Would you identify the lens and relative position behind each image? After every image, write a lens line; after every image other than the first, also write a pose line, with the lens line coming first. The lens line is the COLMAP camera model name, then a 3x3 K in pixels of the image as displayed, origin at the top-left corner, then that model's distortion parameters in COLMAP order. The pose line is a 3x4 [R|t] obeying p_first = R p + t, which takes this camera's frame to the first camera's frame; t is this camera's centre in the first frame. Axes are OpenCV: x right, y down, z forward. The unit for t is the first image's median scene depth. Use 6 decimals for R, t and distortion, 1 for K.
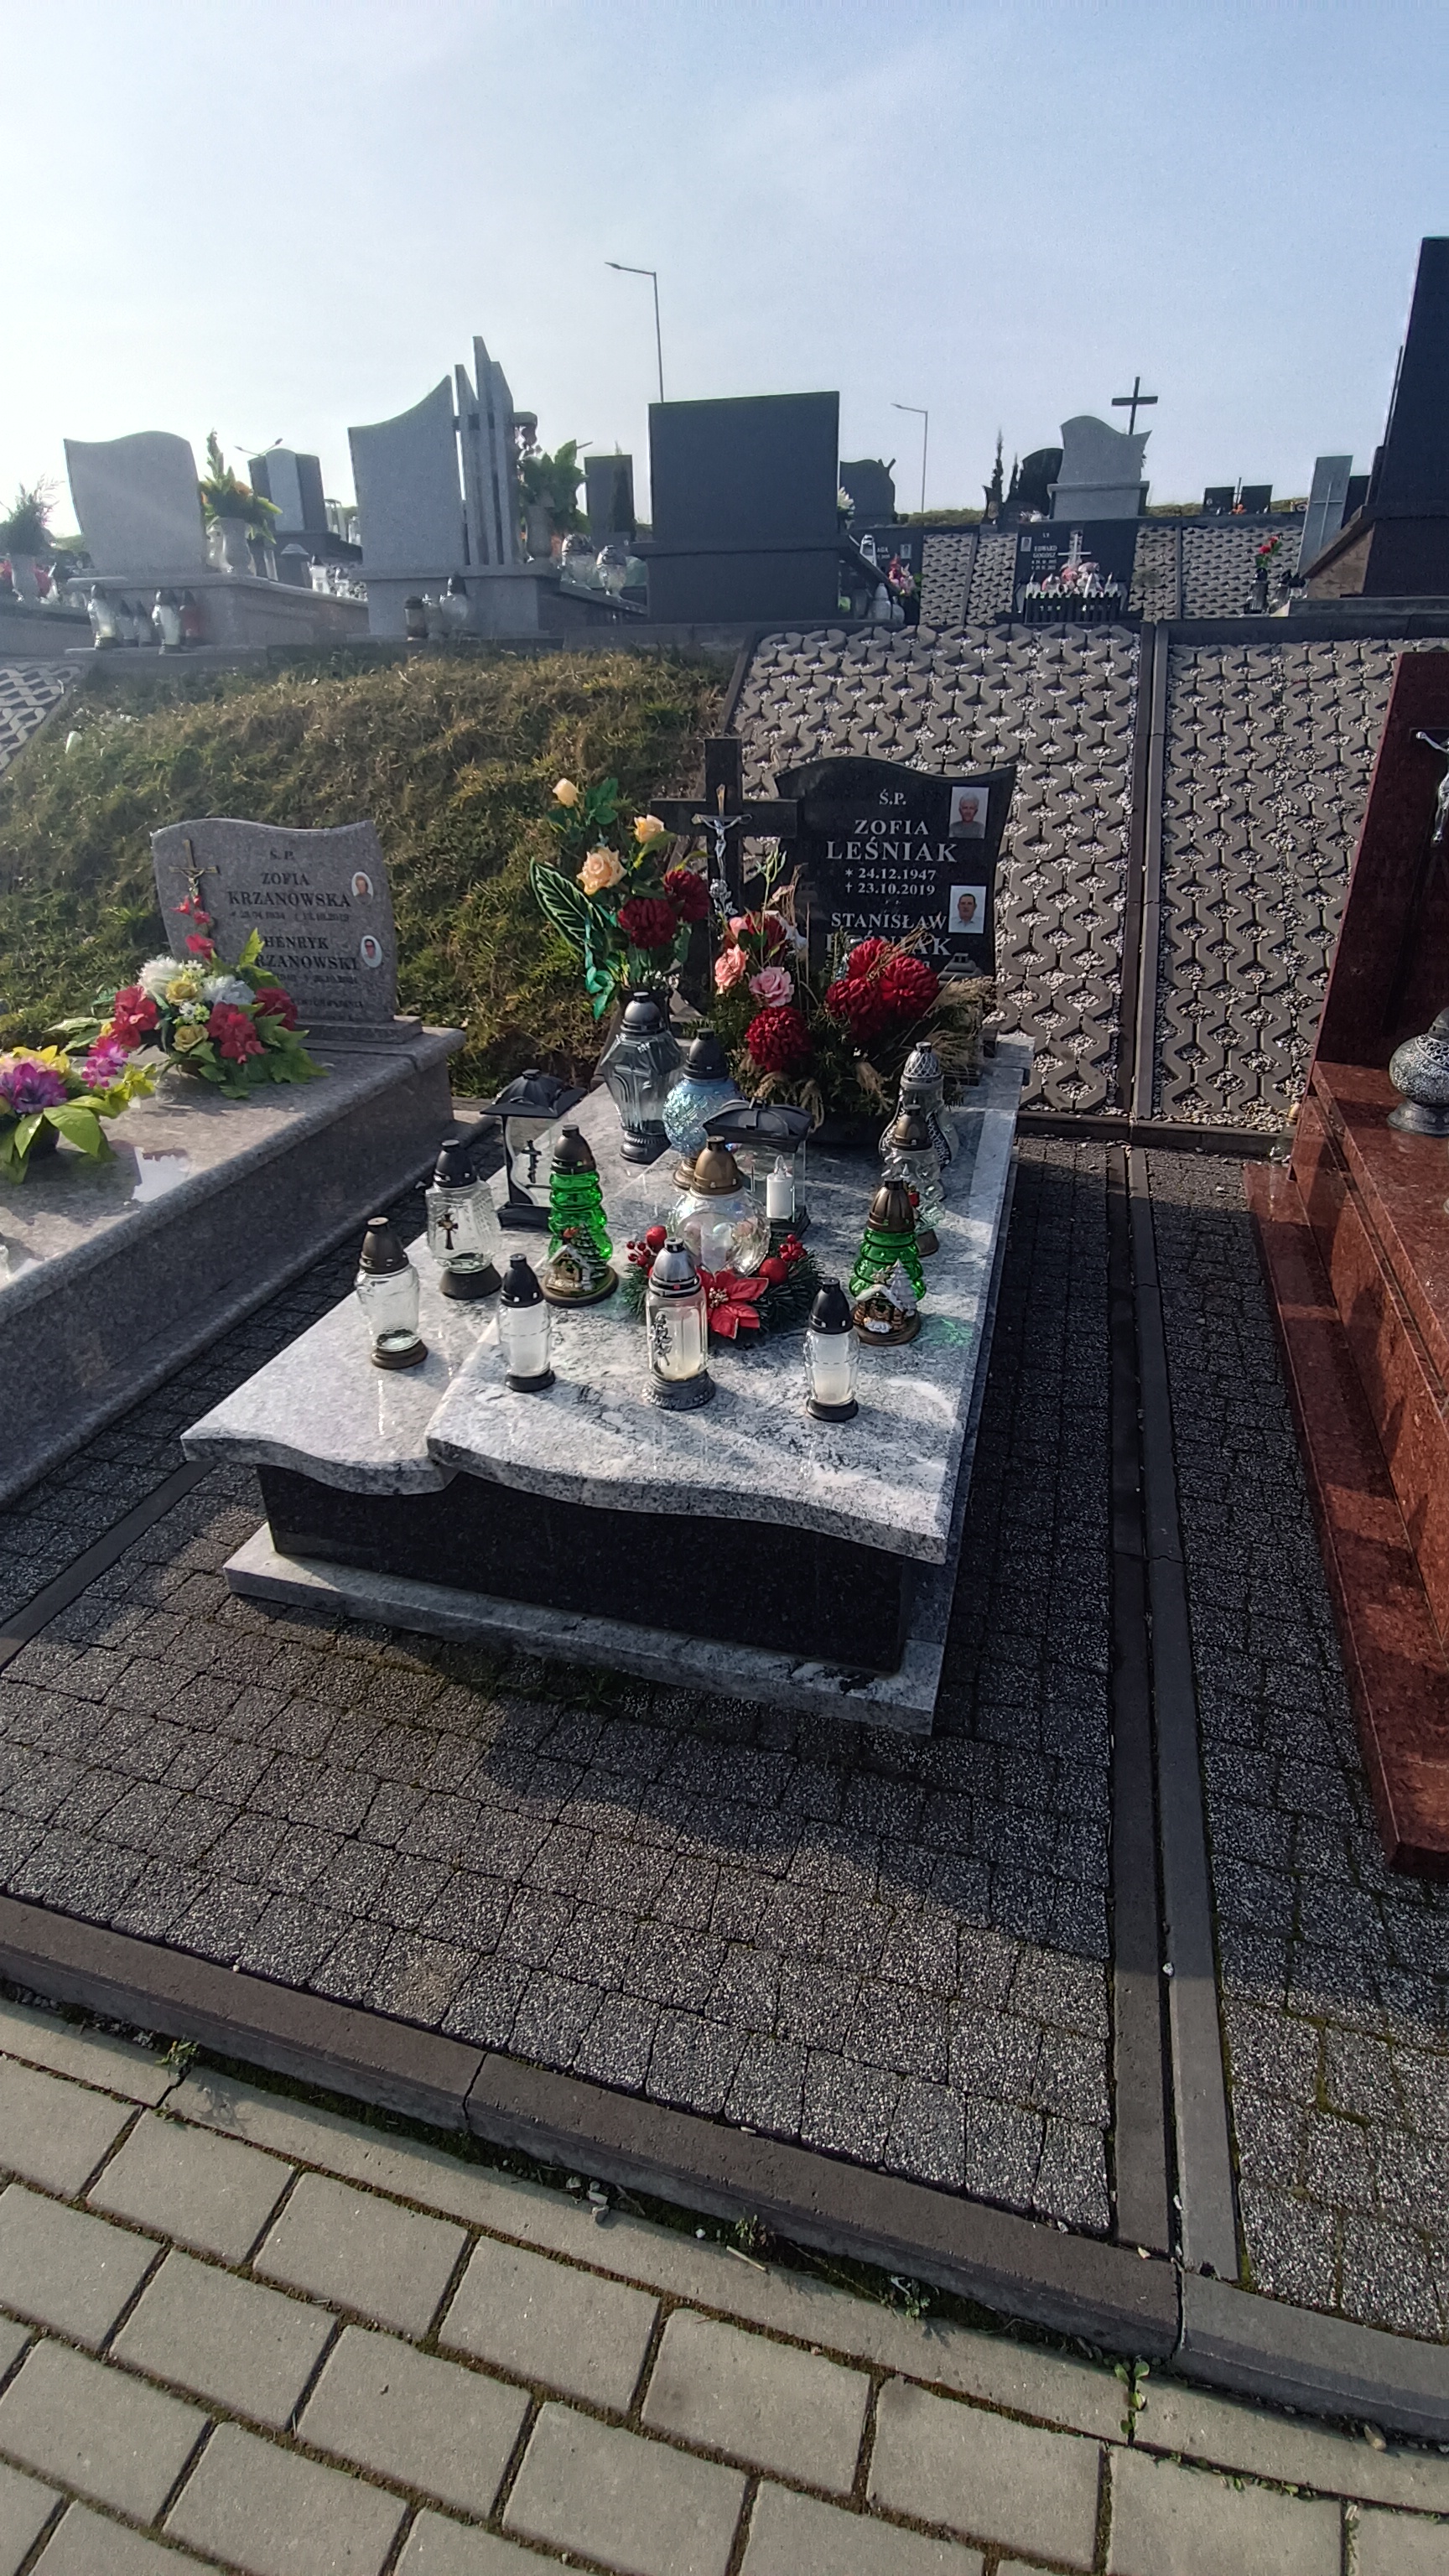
lens RADIAL K [[1160.6, 0, 729.8], [0, 1160.6, 1278.0], [0, 0, 1]] dist [-0.020304, 0.002069]
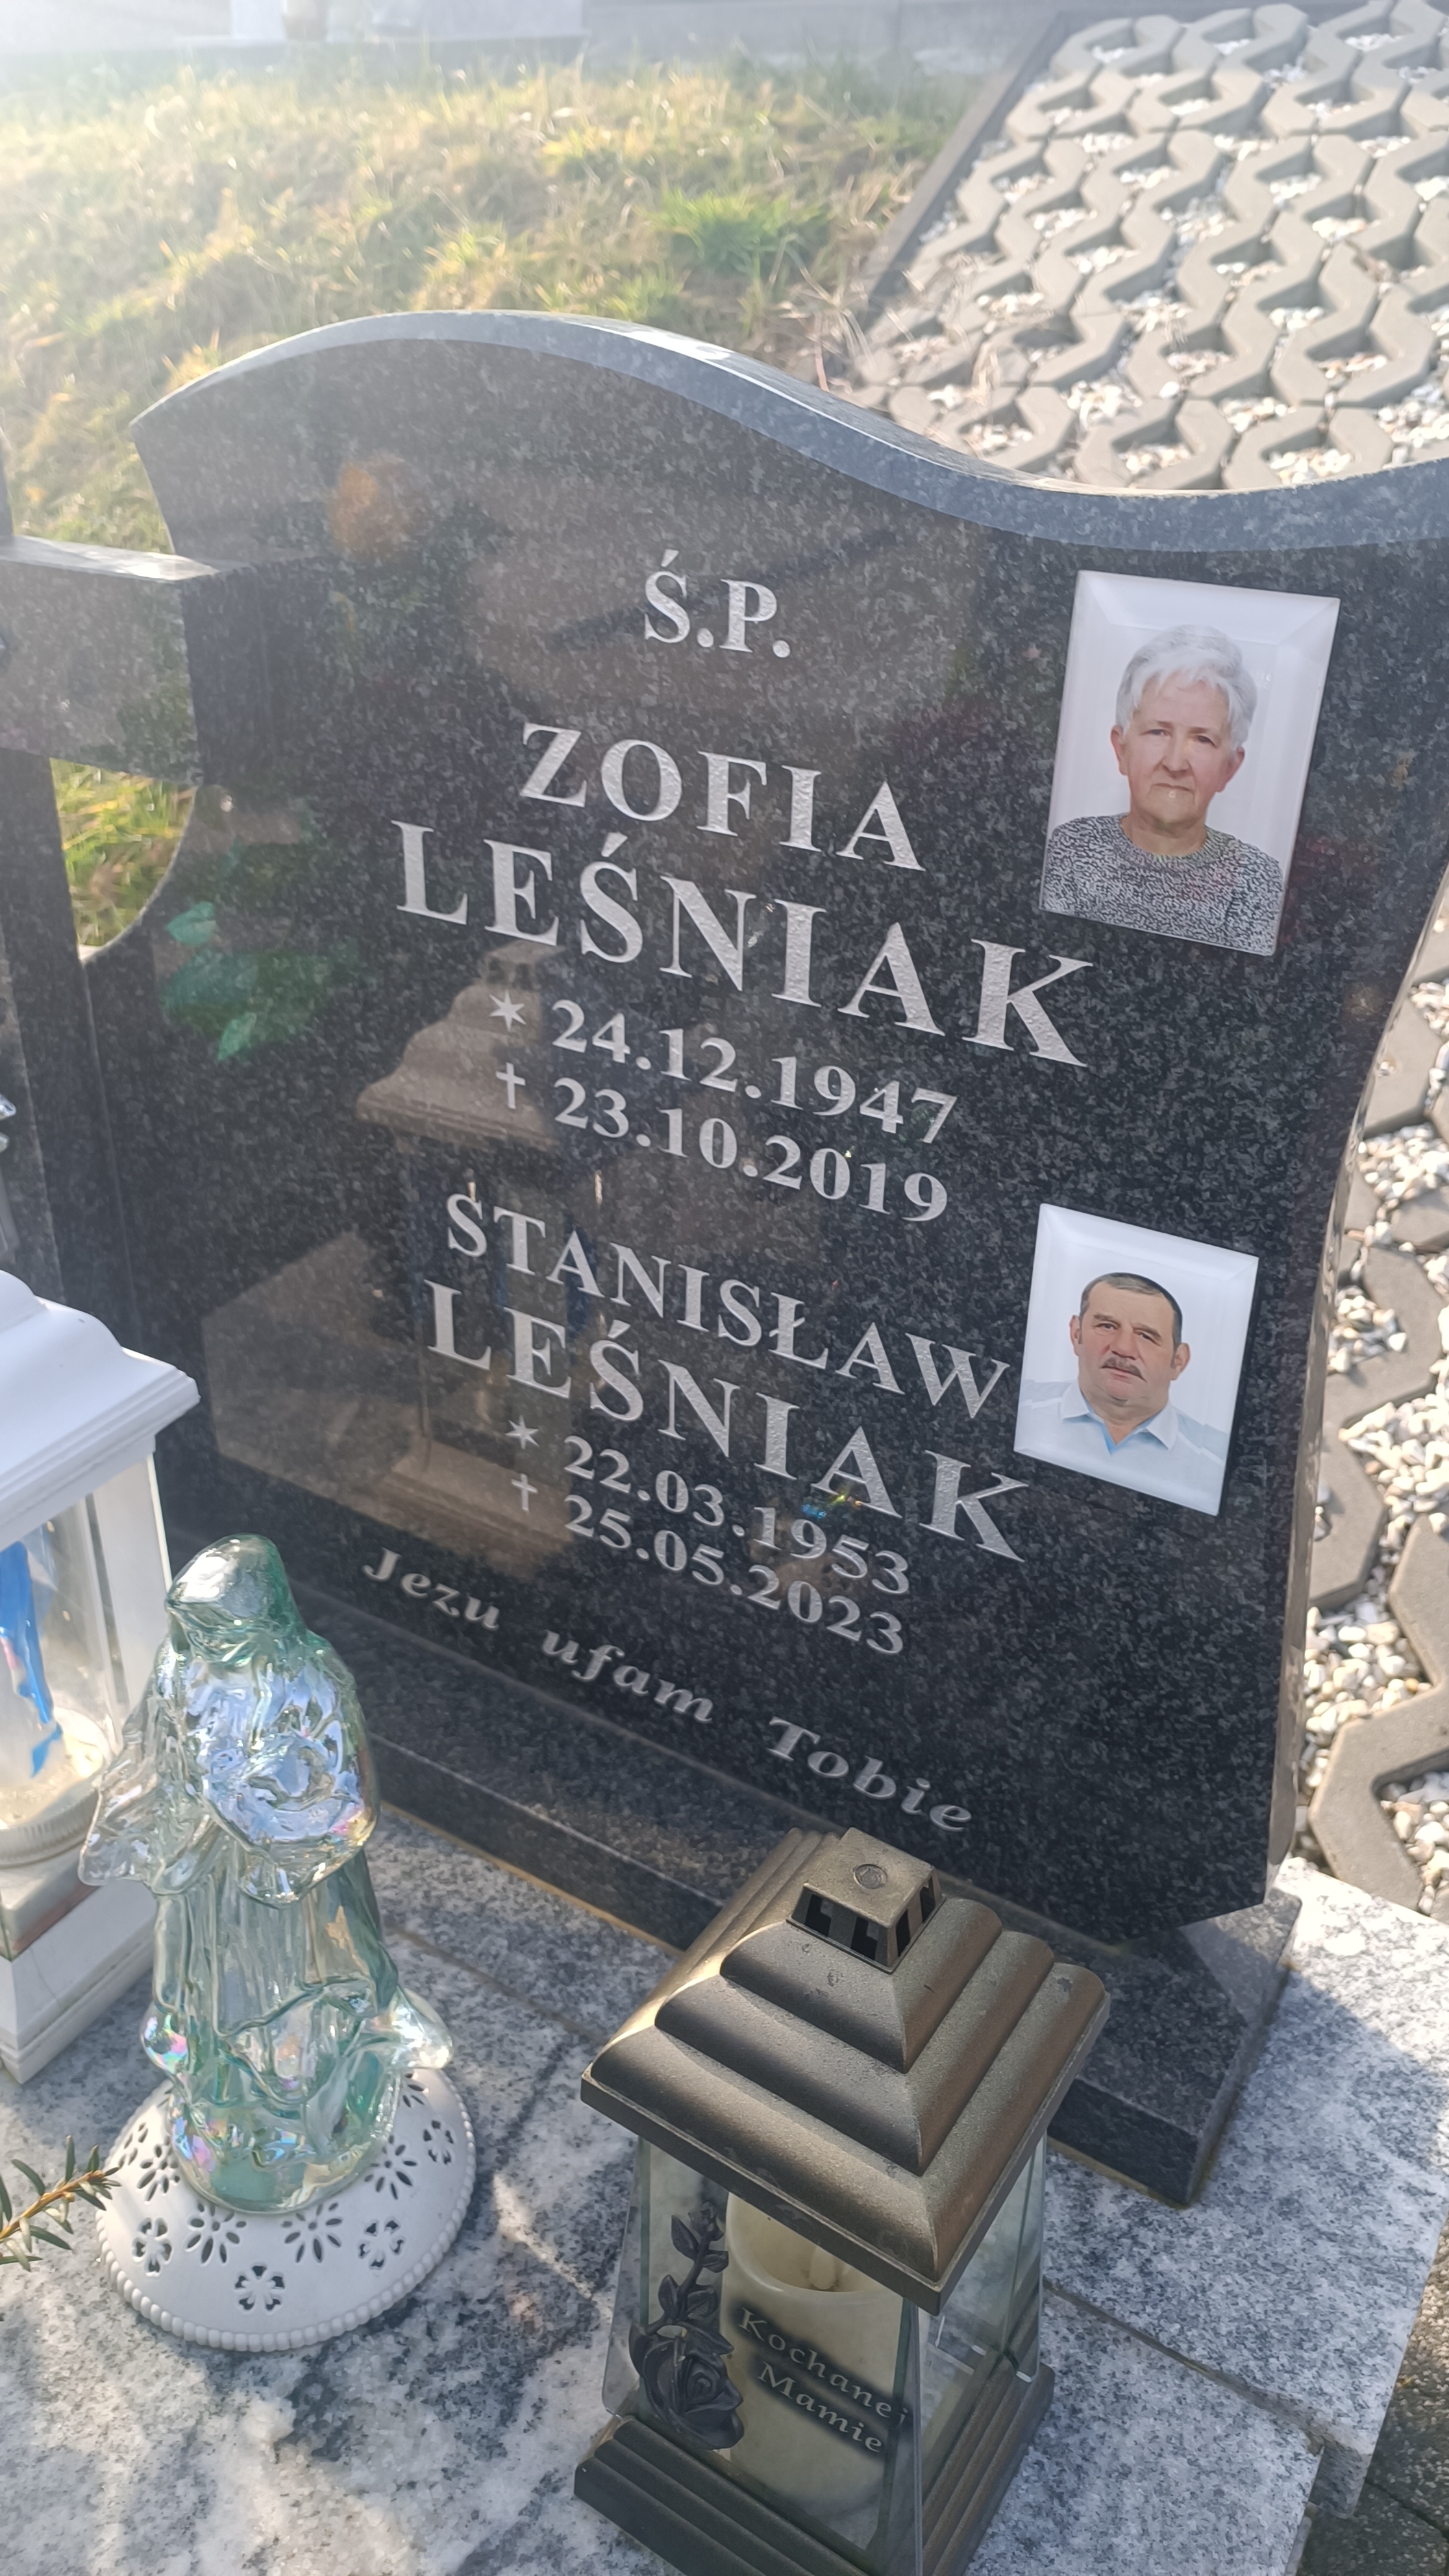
lens RADIAL K [[1870.3, 0, 732.7], [0, 1870.3, 1294.0], [0, 0, 1]] dist [0.025389, -0.032348]
pose [[0.963162, 0.161023, -0.215386, 0.118277], [-0.154837, 0.986896, 0.045405, -0.189478], [0.219875, -0.010383, 0.975473, 0.425514]]
